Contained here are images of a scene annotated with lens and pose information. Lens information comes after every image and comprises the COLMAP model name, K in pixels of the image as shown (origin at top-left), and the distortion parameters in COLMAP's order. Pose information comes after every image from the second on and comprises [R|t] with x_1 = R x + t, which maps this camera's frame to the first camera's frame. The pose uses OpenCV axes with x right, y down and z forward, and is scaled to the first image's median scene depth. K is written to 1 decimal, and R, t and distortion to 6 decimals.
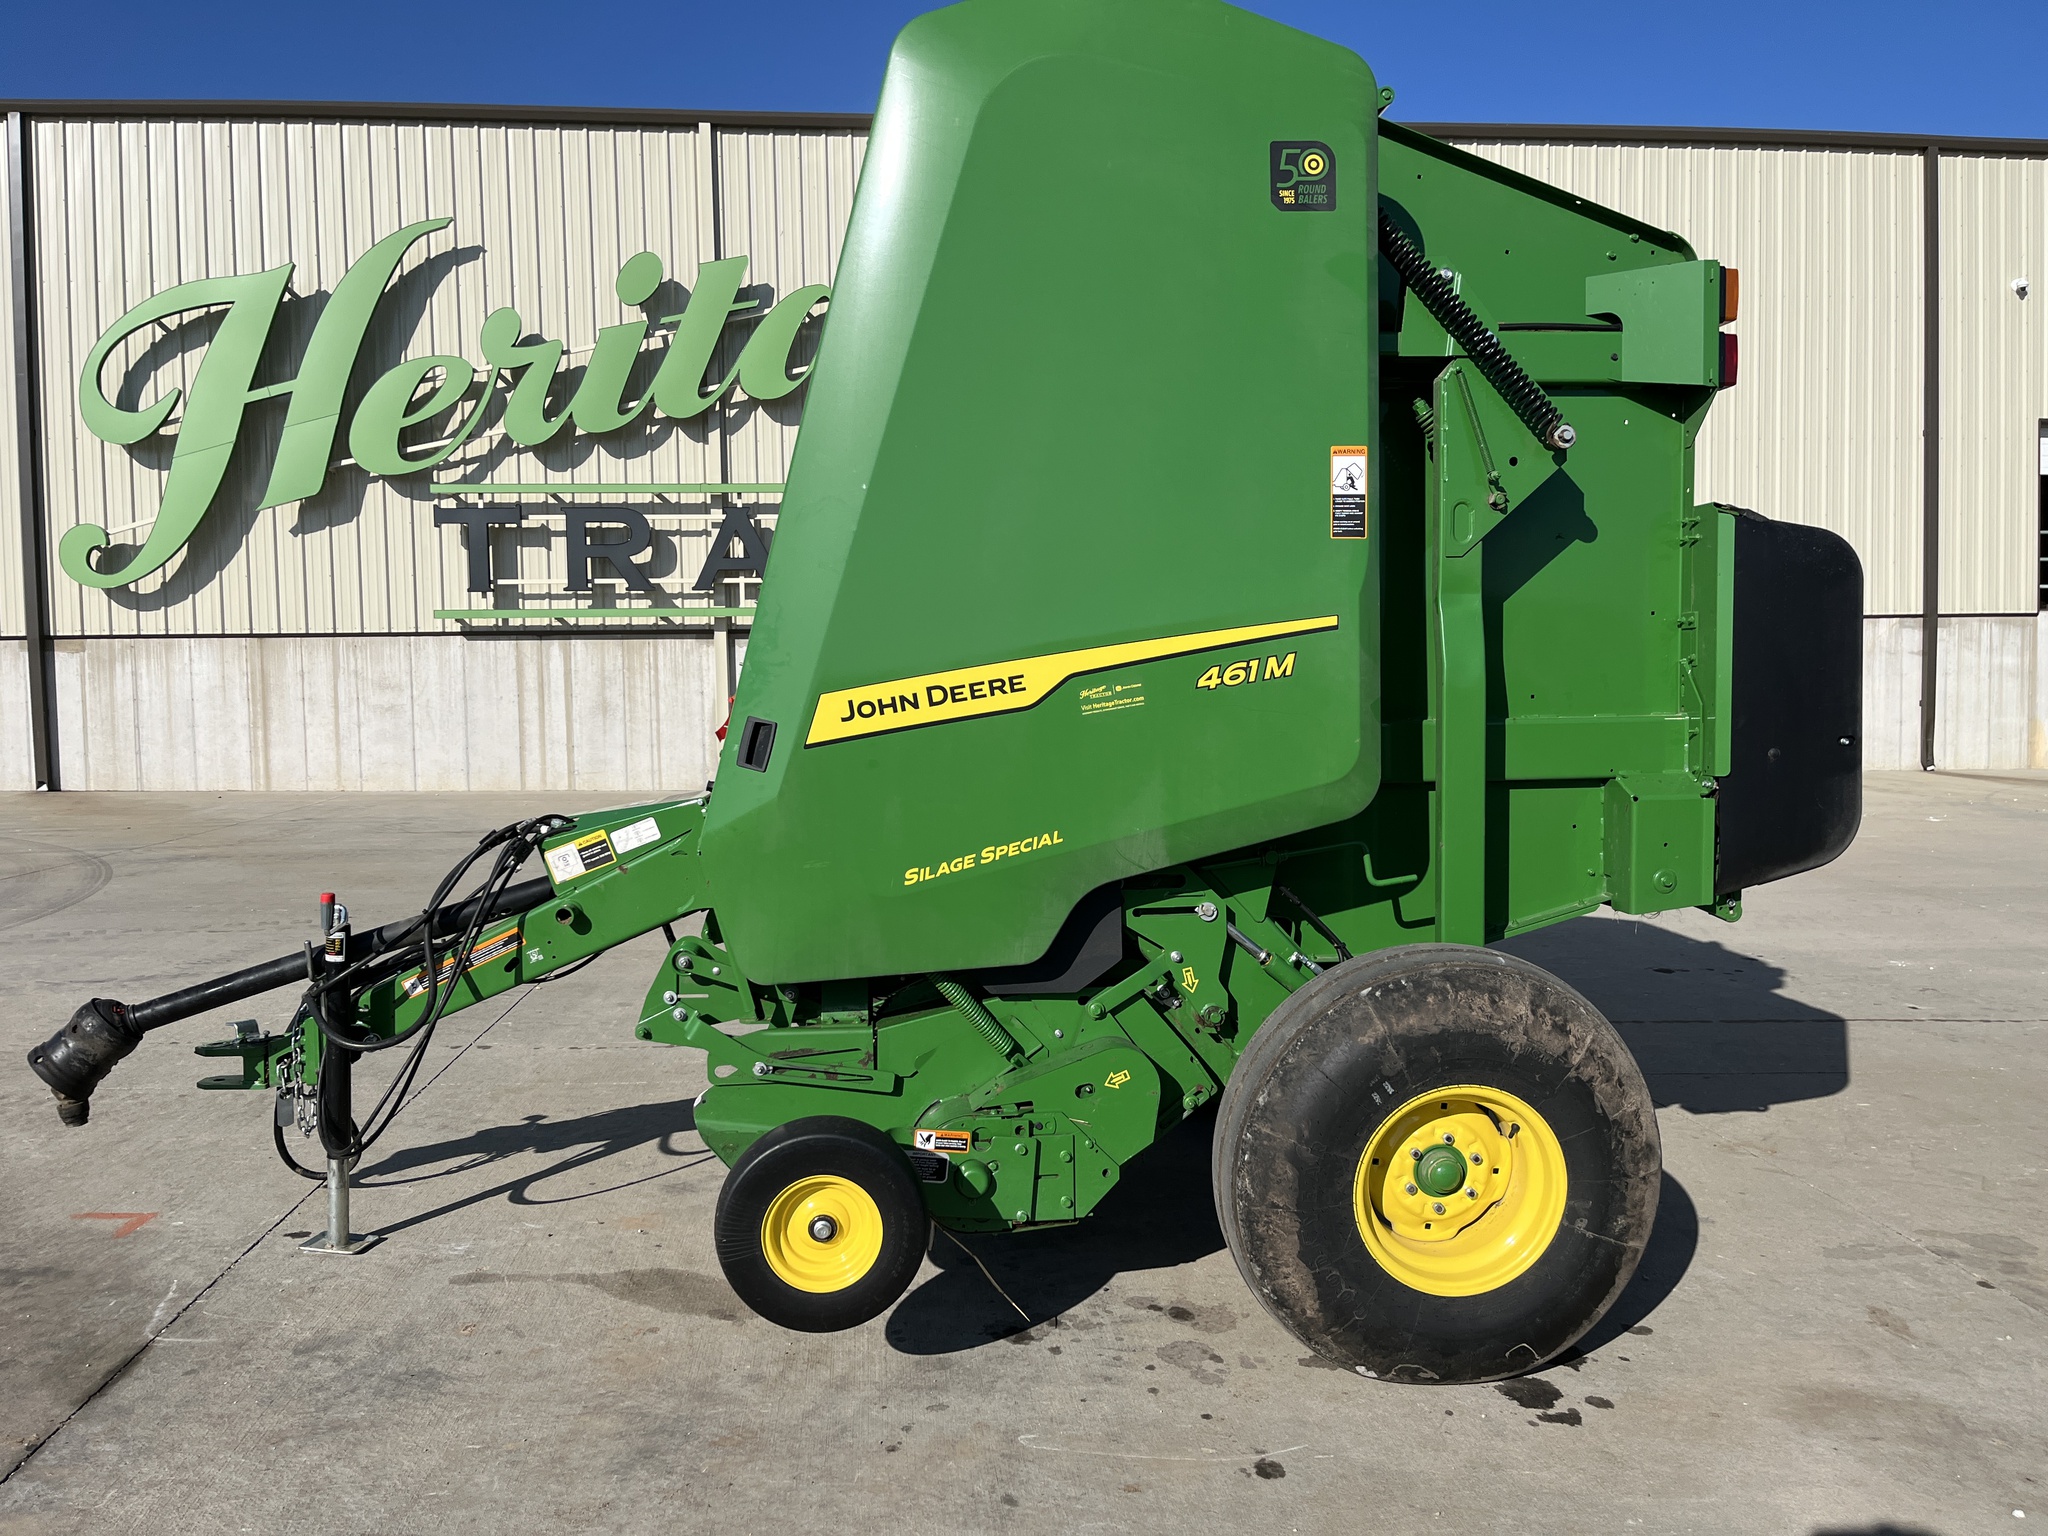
lens RADIAL K [[1544.2, 0, 1024.5], [0, 1544.2, 782.2], [0, 0, 1]] dist [0.084559, -0.123108]
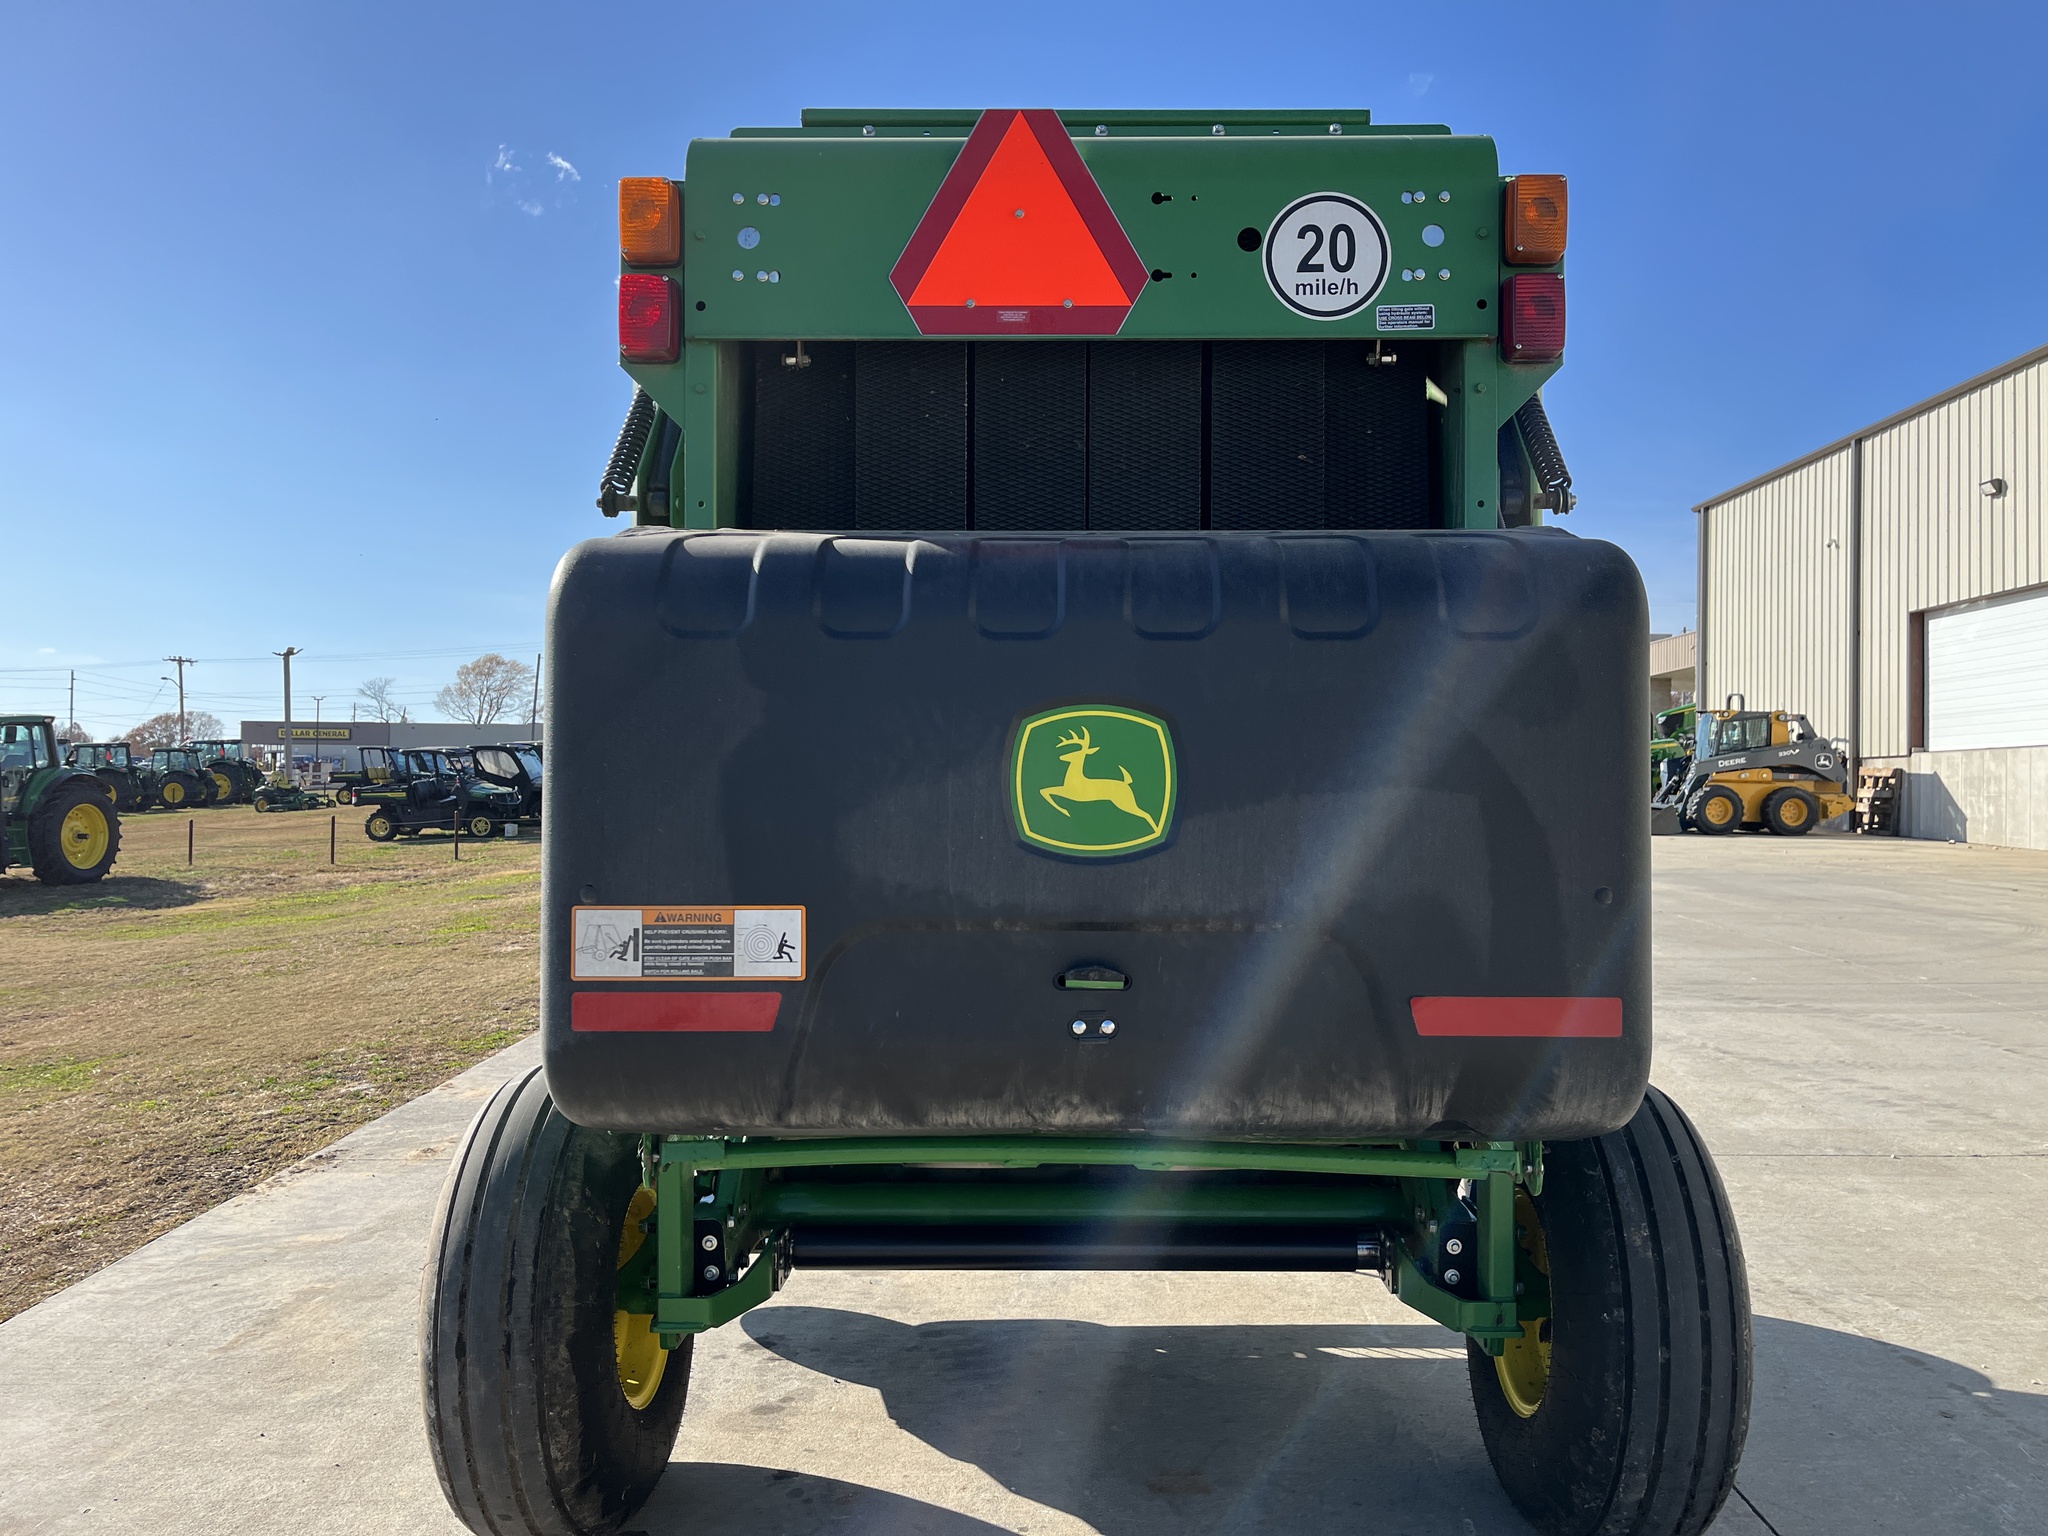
lens RADIAL K [[1554.4, 0, 1032.5], [0, 1554.4, 777.3], [0, 0, 1]] dist [0.078660, -0.112358]
pose [[-0.120067, 0.003997, -0.992758, 1.211090], [-0.058652, 0.998217, 0.011113, -0.105062], [0.991032, 0.059562, -0.119619, 1.394259]]
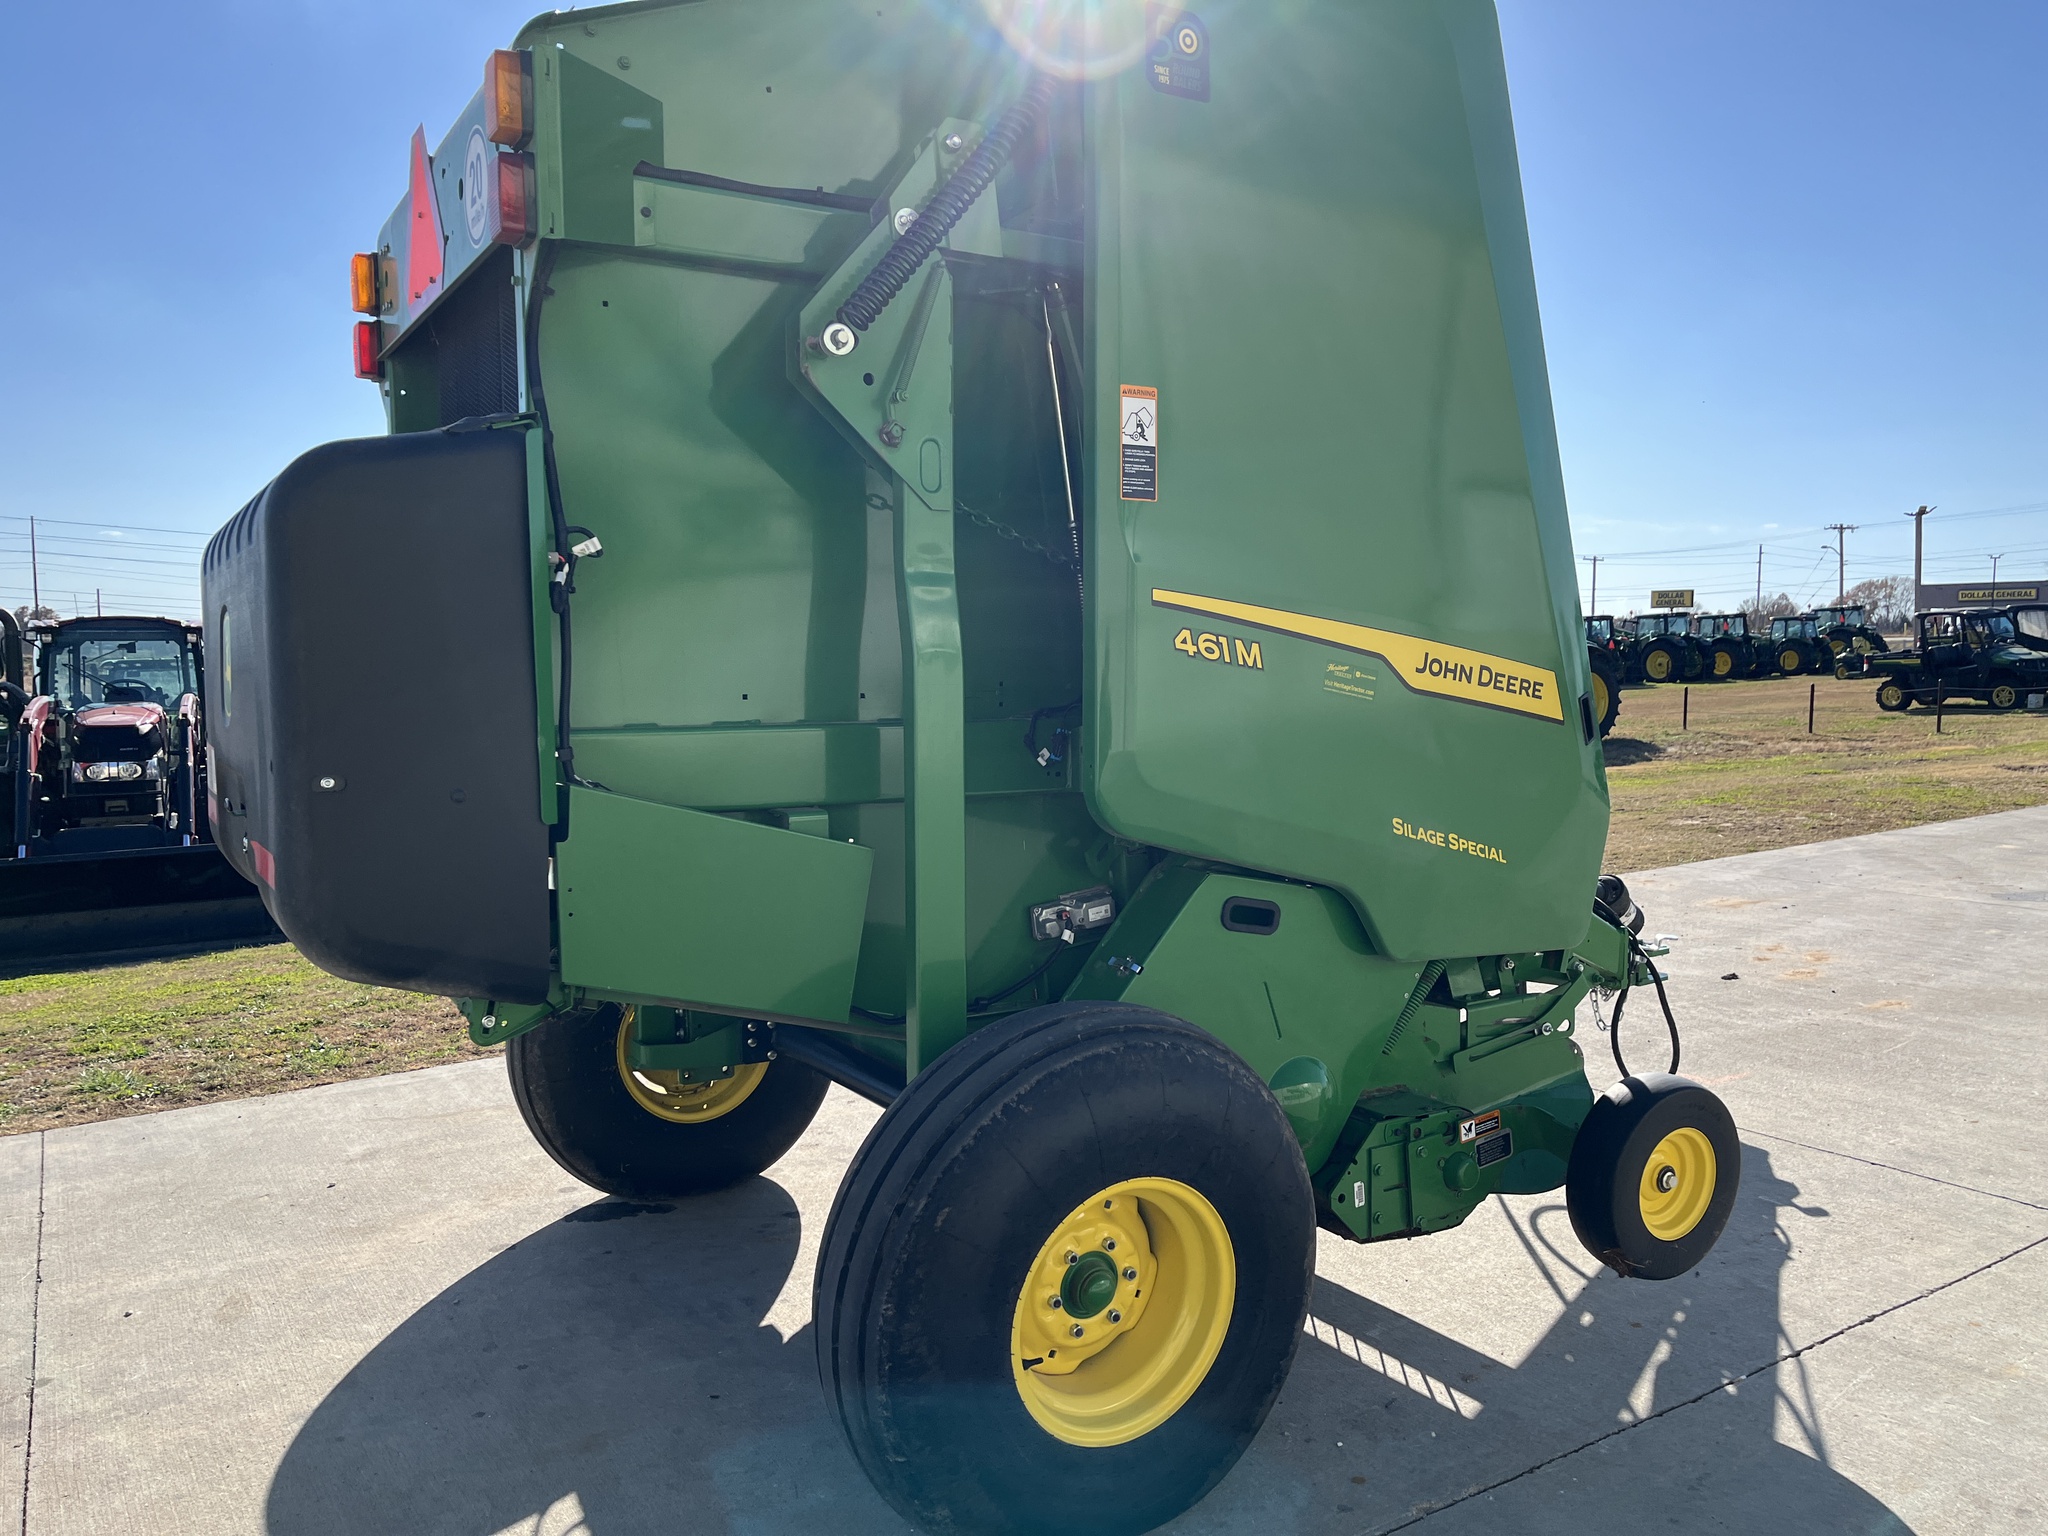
lens RADIAL K [[1554.4, 0, 1032.5], [0, 1554.4, 777.3], [0, 0, 1]] dist [0.078660, -0.112358]
pose [[-0.902473, 0.050109, -0.427822, 0.556928], [-0.007258, 0.991301, 0.131416, -0.151632], [0.430686, 0.121704, -0.894258, 2.325329]]
